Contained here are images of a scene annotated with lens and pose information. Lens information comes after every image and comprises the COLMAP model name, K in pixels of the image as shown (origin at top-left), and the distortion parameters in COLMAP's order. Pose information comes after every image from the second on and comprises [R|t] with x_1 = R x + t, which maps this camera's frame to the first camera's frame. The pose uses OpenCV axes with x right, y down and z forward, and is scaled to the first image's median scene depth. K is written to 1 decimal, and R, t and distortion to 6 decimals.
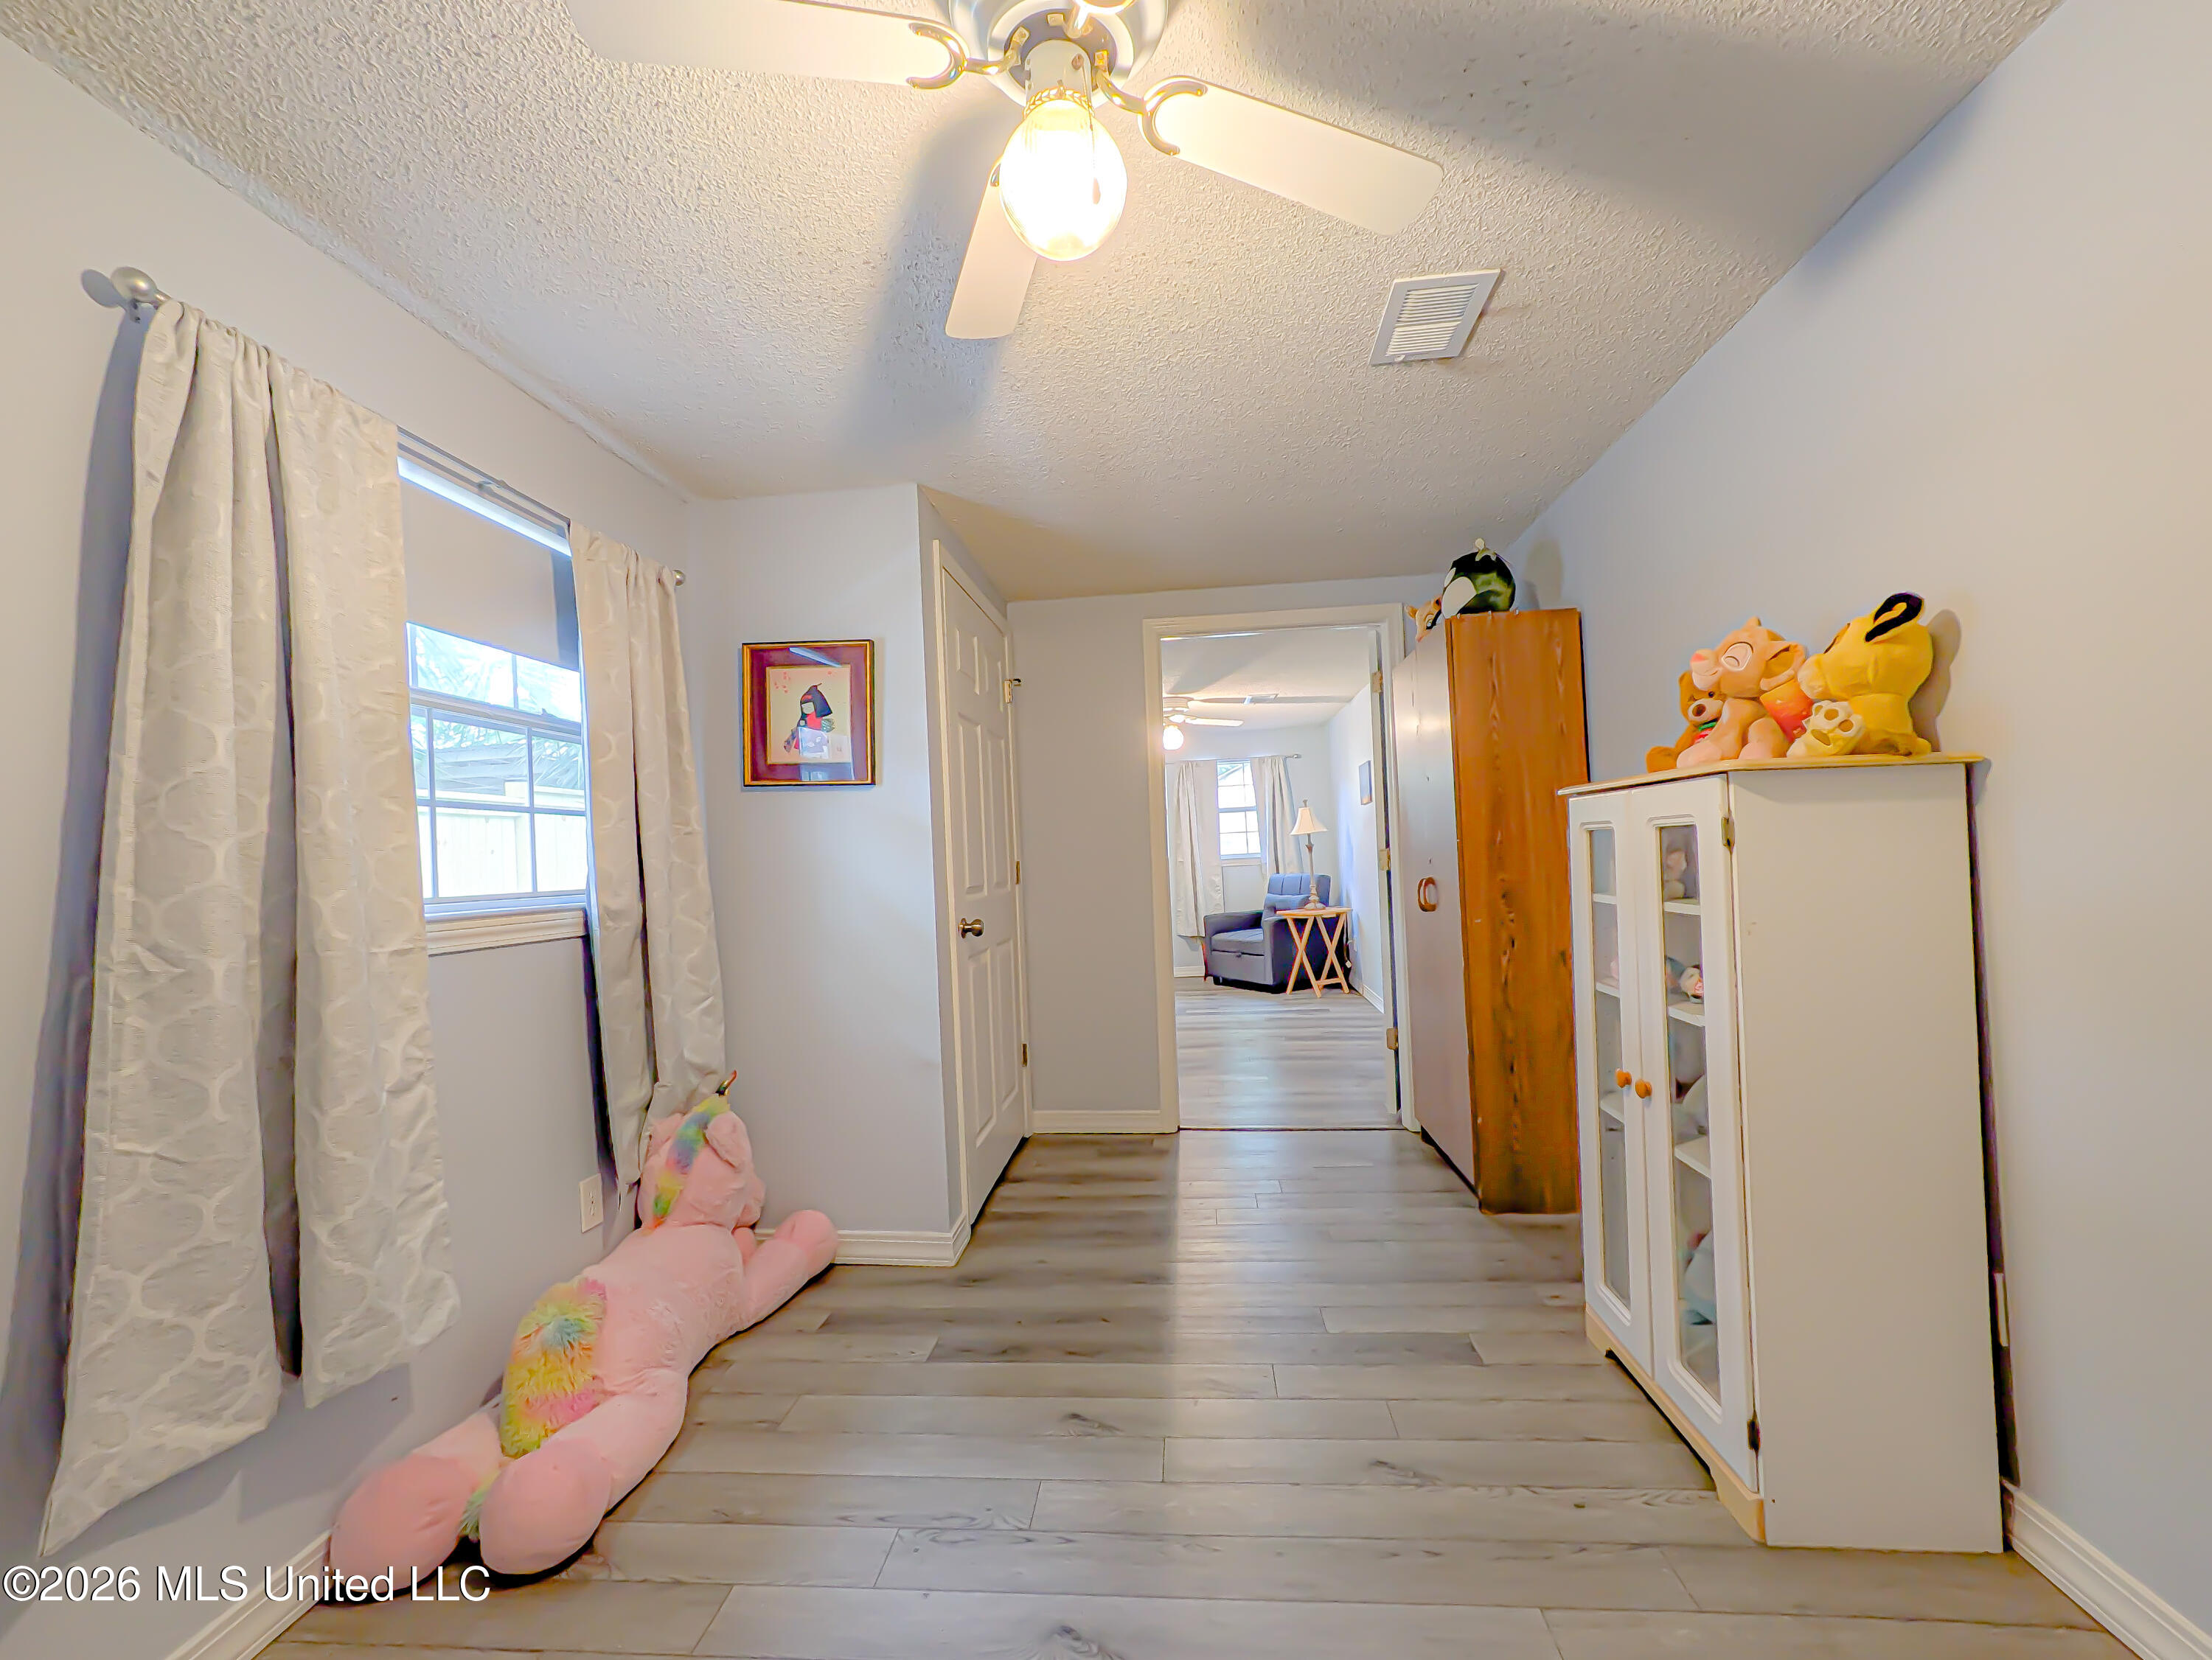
lens RADIAL K [[912.0, 0, 1105.9], [0, 912.0, 836.1], [0, 0, 1]] dist [0.000771, 0.000118]
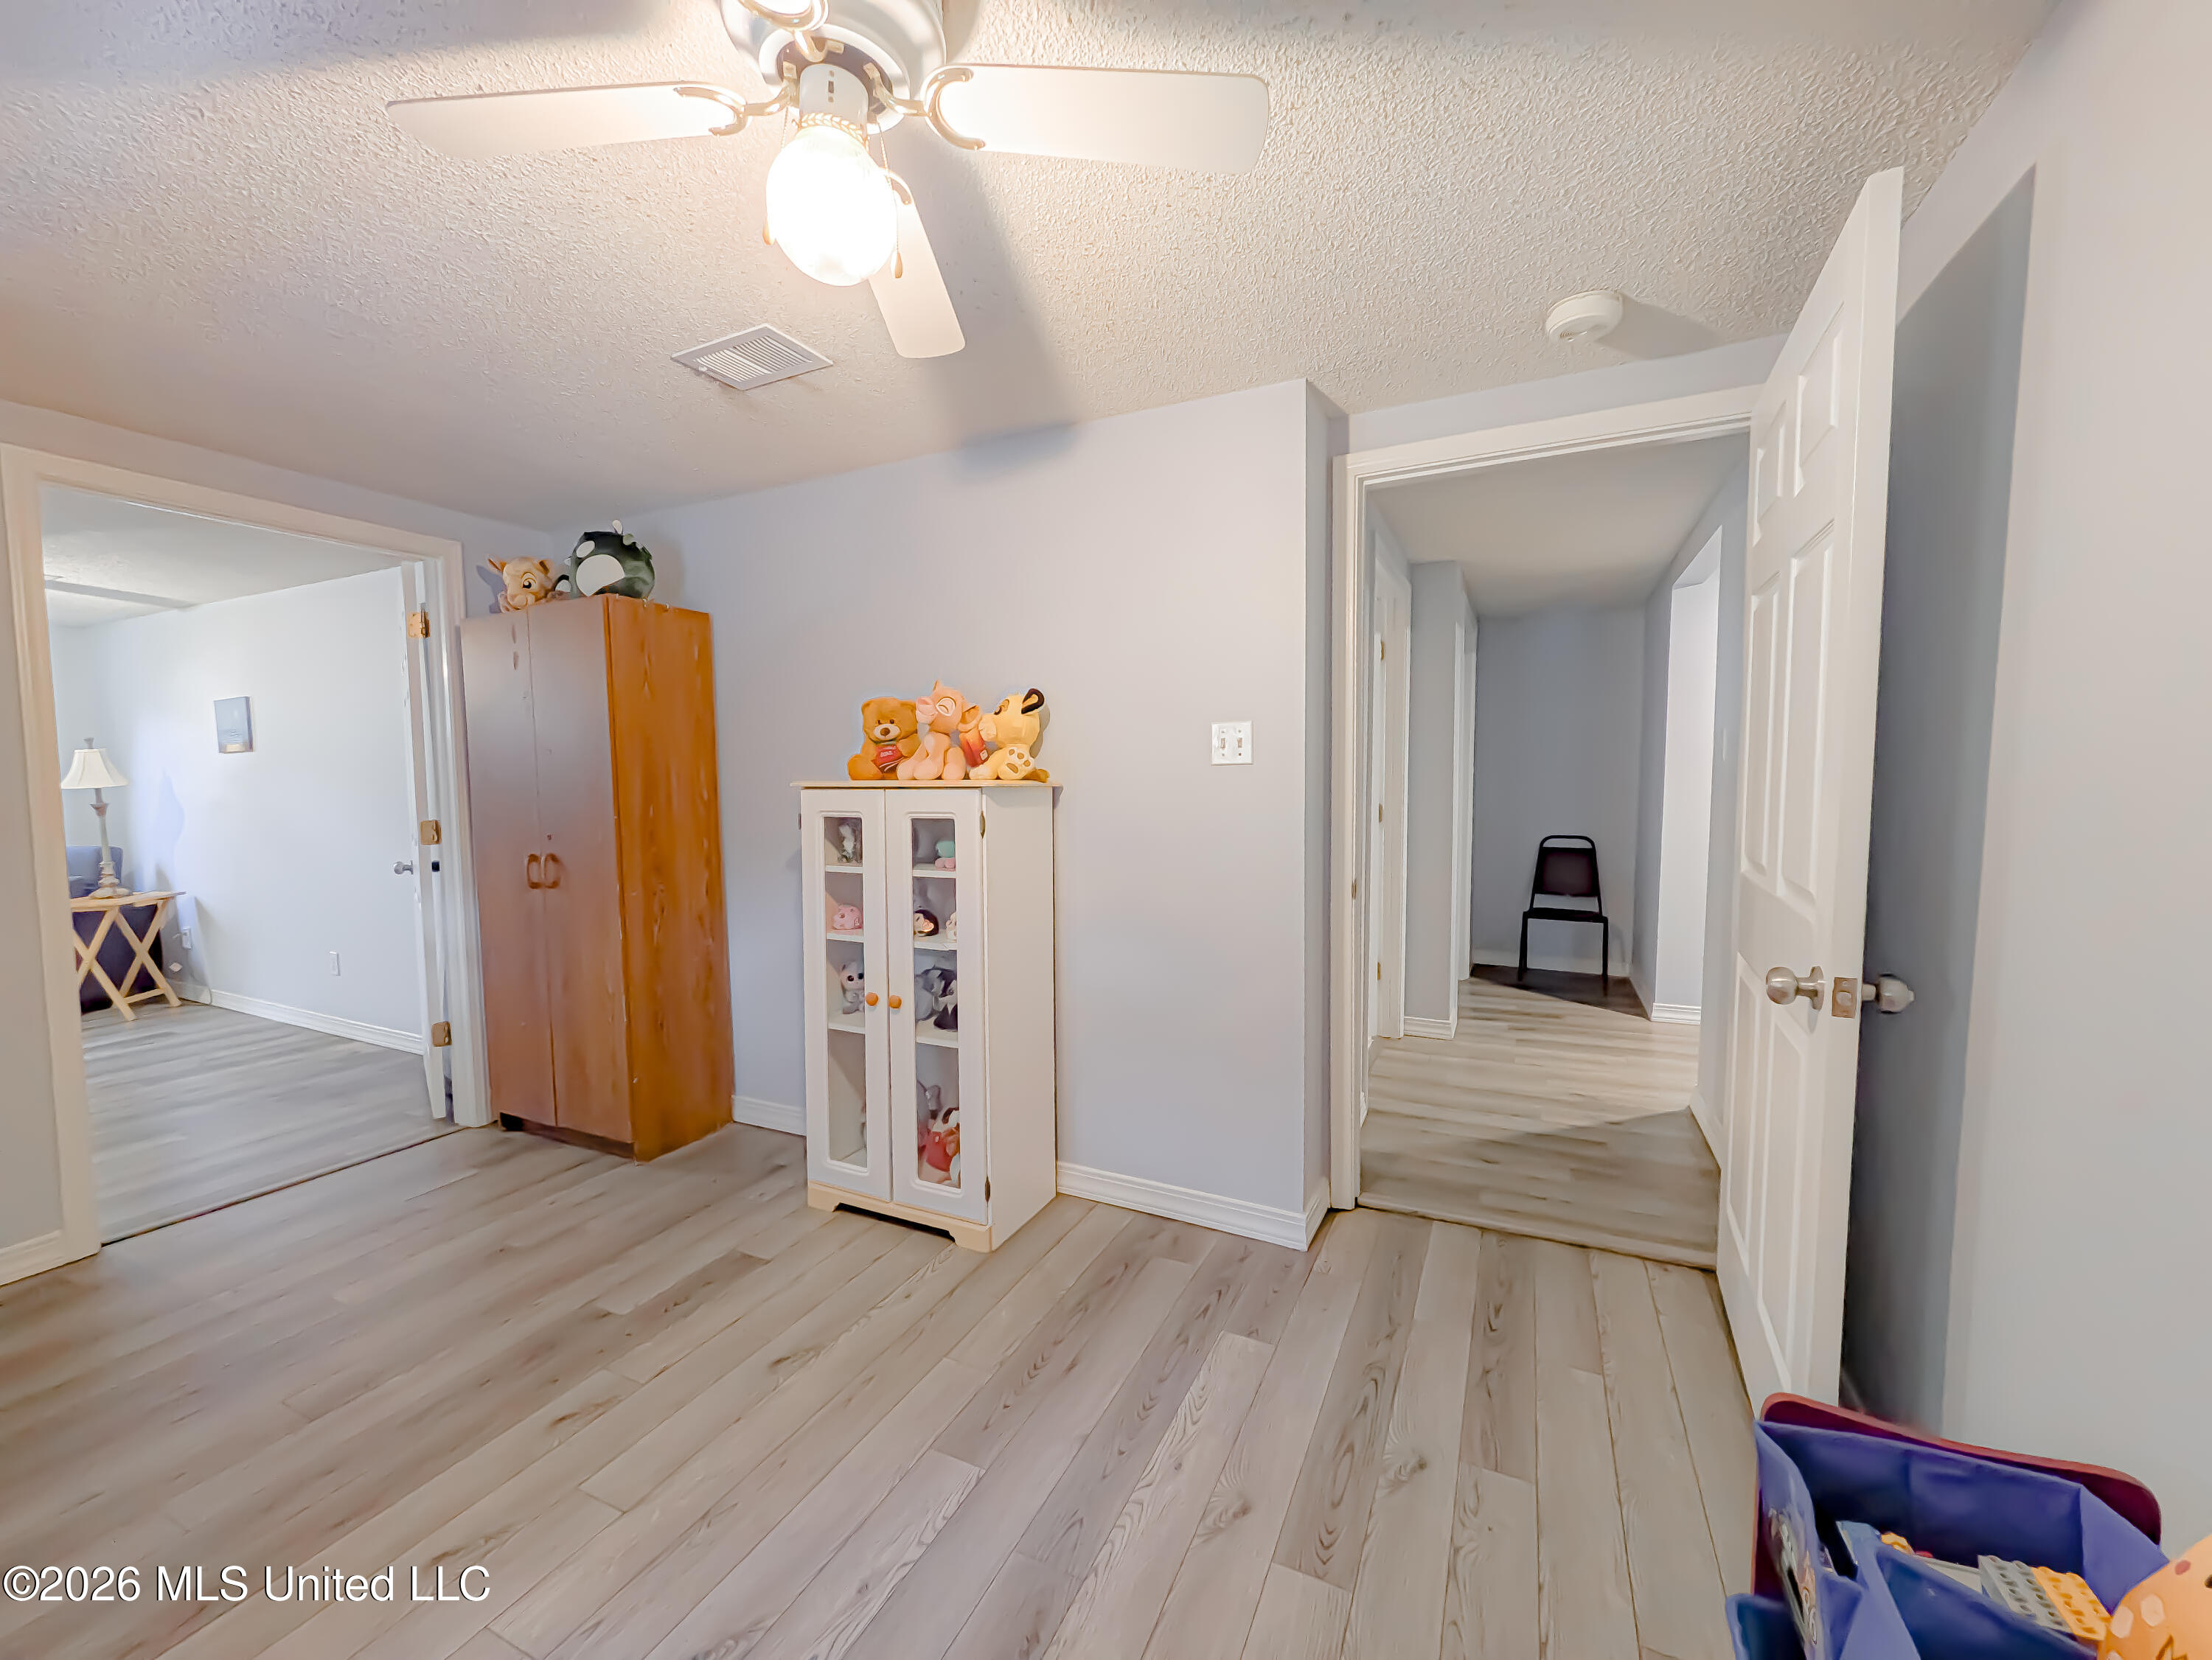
lens RADIAL K [[876.5, 0, 1110.0], [0, 876.5, 835.3], [0, 0, 1]] dist [0.001897, 0.000024]
pose [[0.347086, -0.024150, 0.937522, -0.496126], [-0.025501, 0.999056, 0.035176, -0.034042], [-0.937487, -0.036117, 0.346142, 0.195067]]
